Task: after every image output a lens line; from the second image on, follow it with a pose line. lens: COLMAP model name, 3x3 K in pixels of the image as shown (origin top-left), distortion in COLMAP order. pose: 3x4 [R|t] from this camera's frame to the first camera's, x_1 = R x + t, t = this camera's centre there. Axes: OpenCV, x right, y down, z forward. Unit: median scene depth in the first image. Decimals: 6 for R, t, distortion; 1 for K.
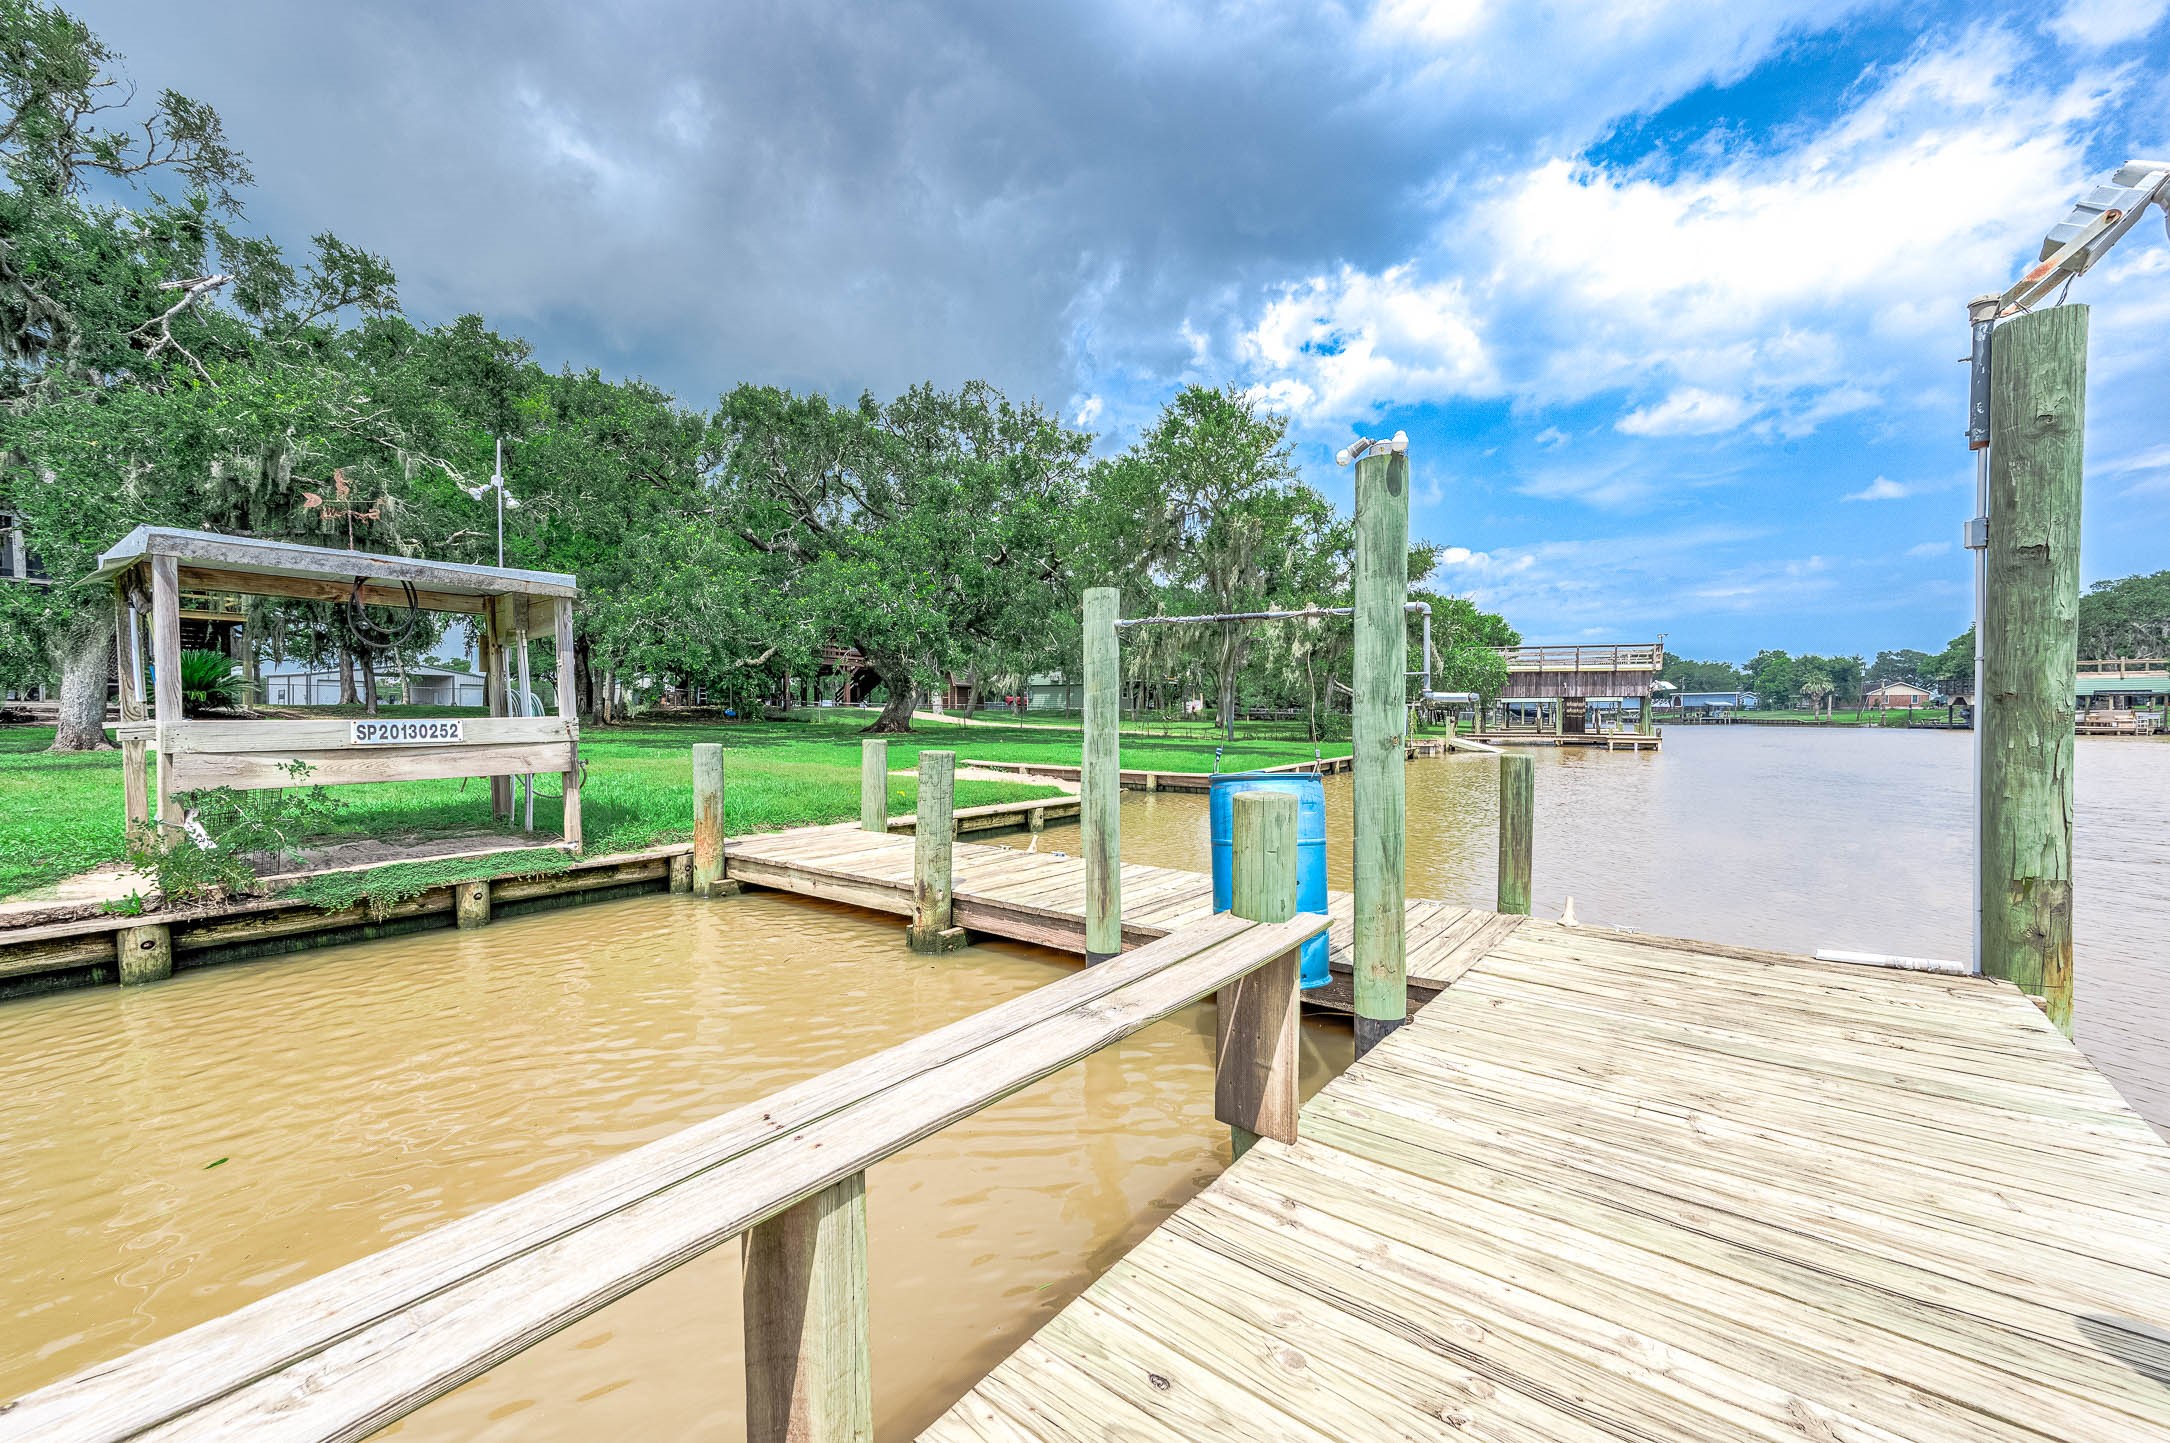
lens RADIAL K [[848.2, 0, 1095.2], [0, 848.2, 715.0], [0, 0, 1]] dist [0.021220, 0.001279]
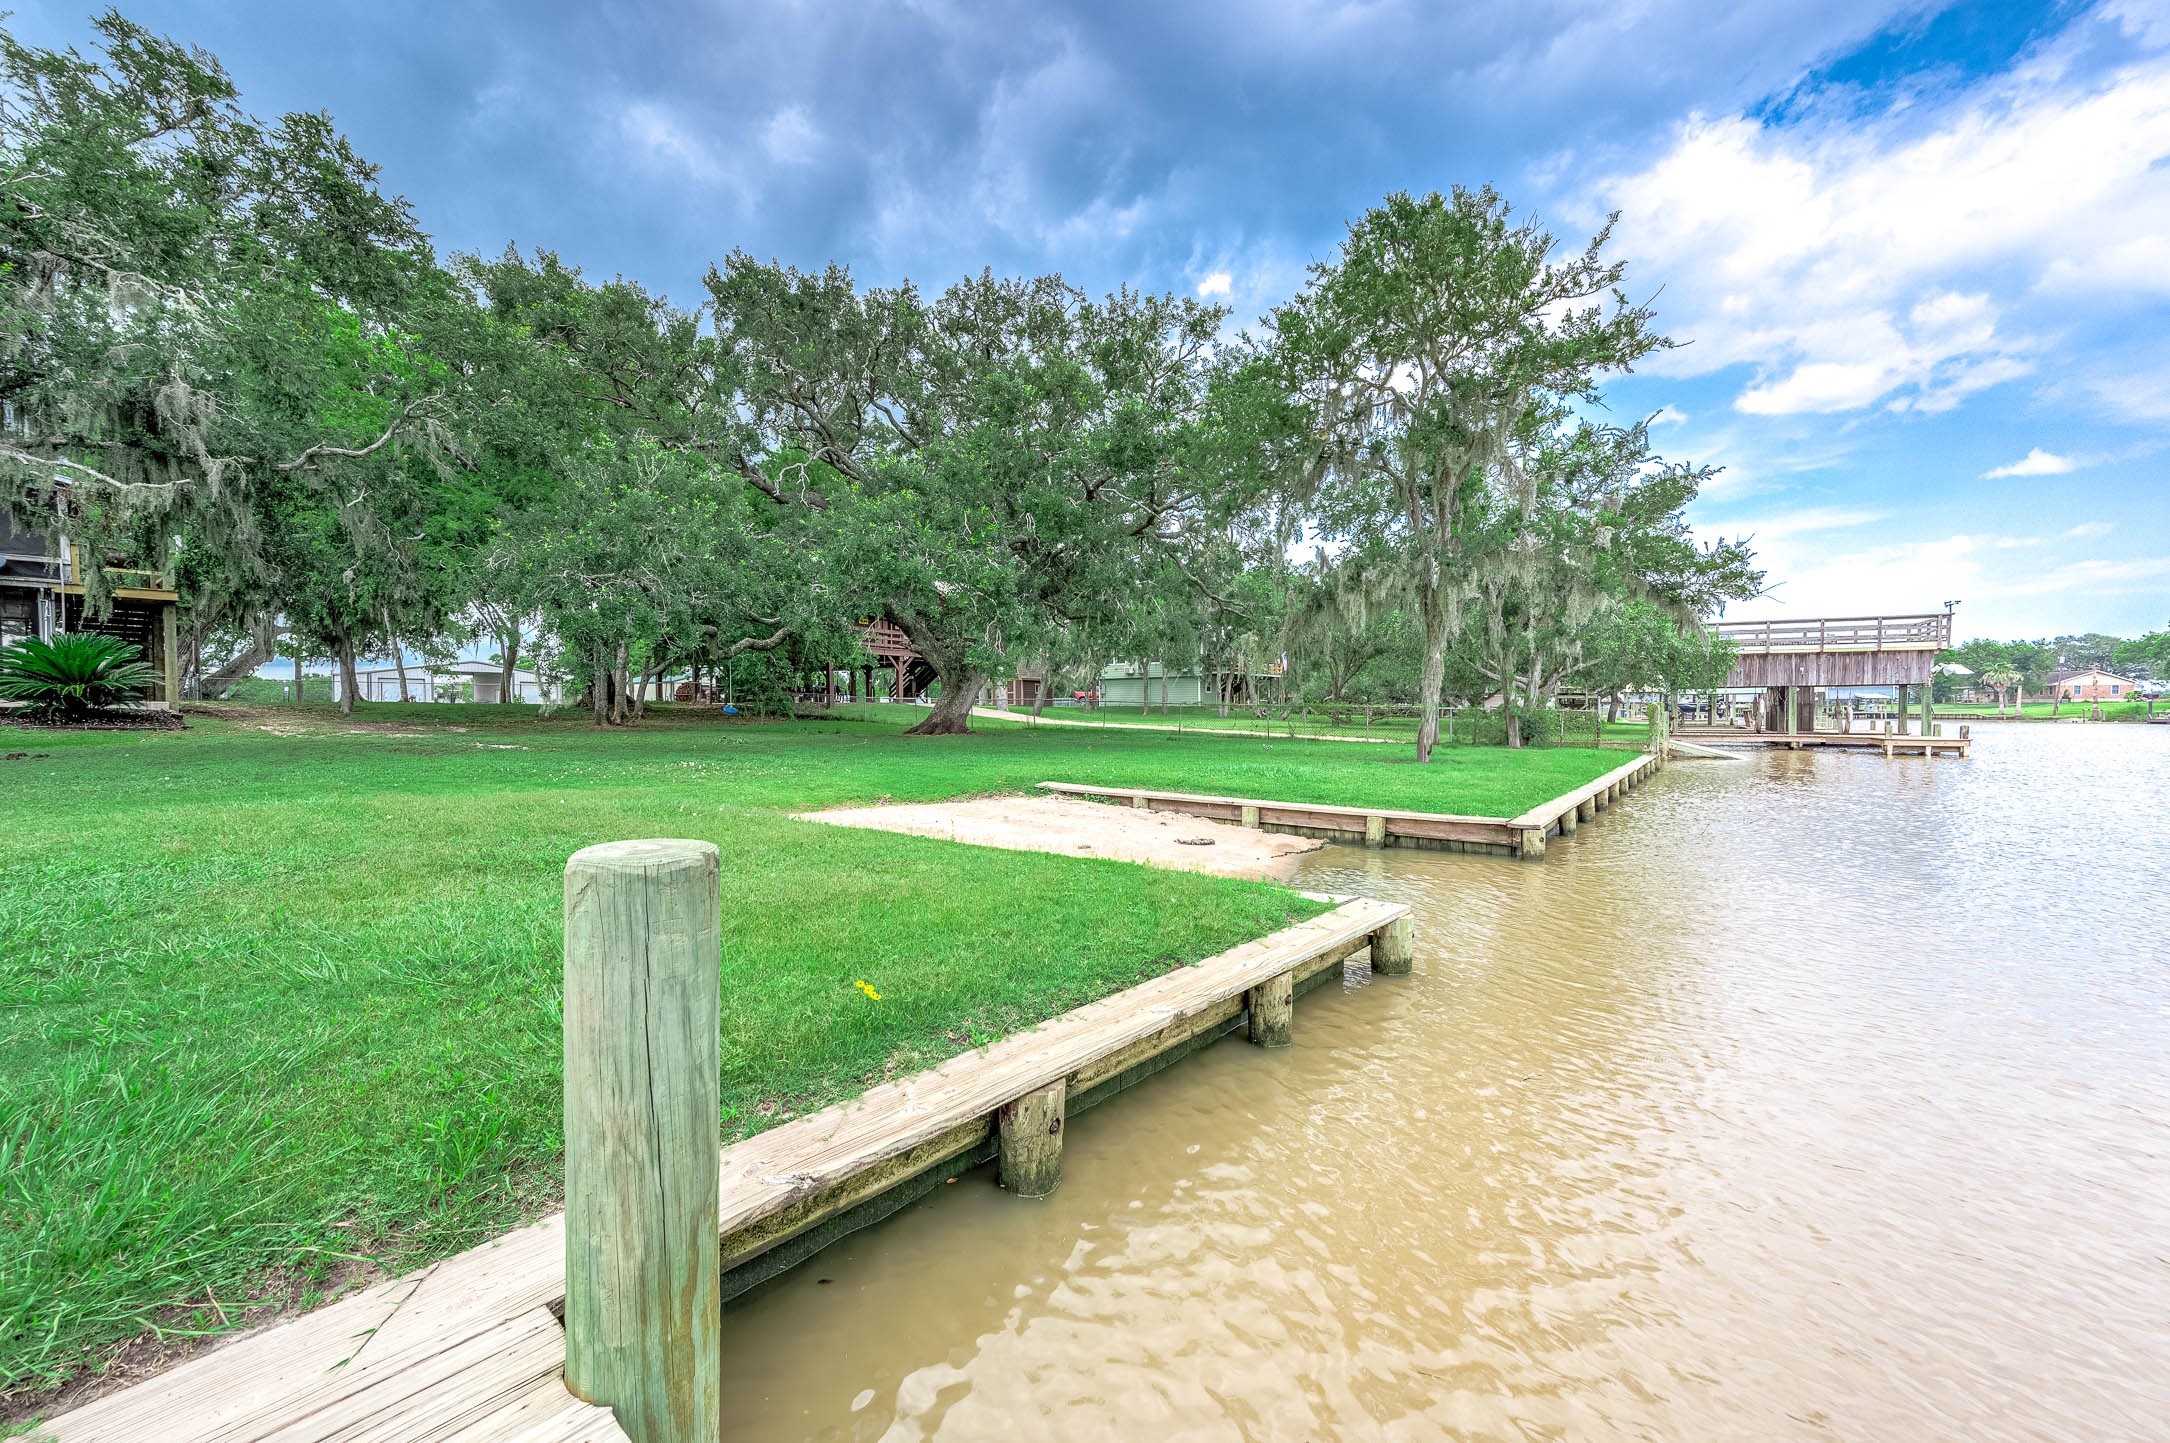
lens RADIAL K [[848.2, 0, 1087.9], [0, 848.2, 724.6], [0, 0, 1]] dist [0.021220, 0.001279]
pose [[0.996598, -0.001701, -0.082395, -0.042782], [0.002997, 0.999874, 0.015614, -0.000268], [0.082358, -0.015808, 0.996477, 0.229384]]
